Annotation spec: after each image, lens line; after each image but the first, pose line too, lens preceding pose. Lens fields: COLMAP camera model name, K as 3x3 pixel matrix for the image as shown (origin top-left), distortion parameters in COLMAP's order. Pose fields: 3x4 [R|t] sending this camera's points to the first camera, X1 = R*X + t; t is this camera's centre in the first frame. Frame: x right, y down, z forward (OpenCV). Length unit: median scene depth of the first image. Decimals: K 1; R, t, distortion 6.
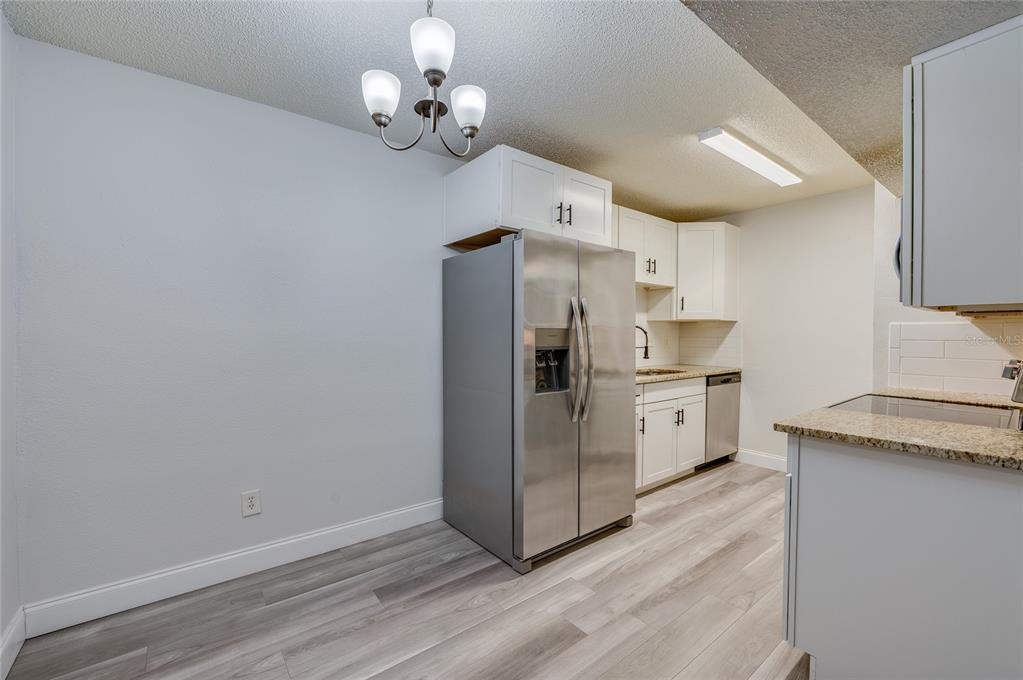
lens RADIAL K [[414.4, 0, 510.3], [0, 414.4, 338.3], [0, 0, 1]] dist [-0.010488, -0.000301]
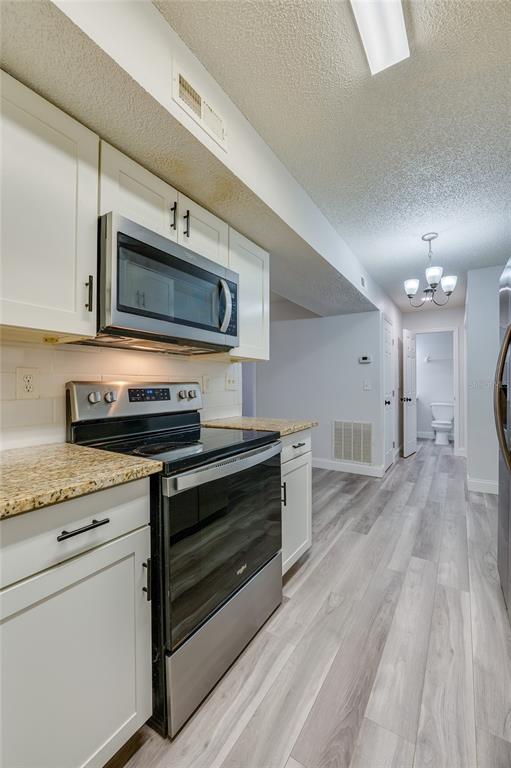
lens RADIAL K [[311.1, 0, 253.4], [0, 311.1, 381.2], [0, 0, 1]] dist [-0.010488, -0.000301]
pose [[-0.946654, -0.005389, -0.322208, 1.071033], [-0.005347, 0.999985, -0.001017, 0.009055], [0.322209, 0.000760, -0.946668, 1.757787]]
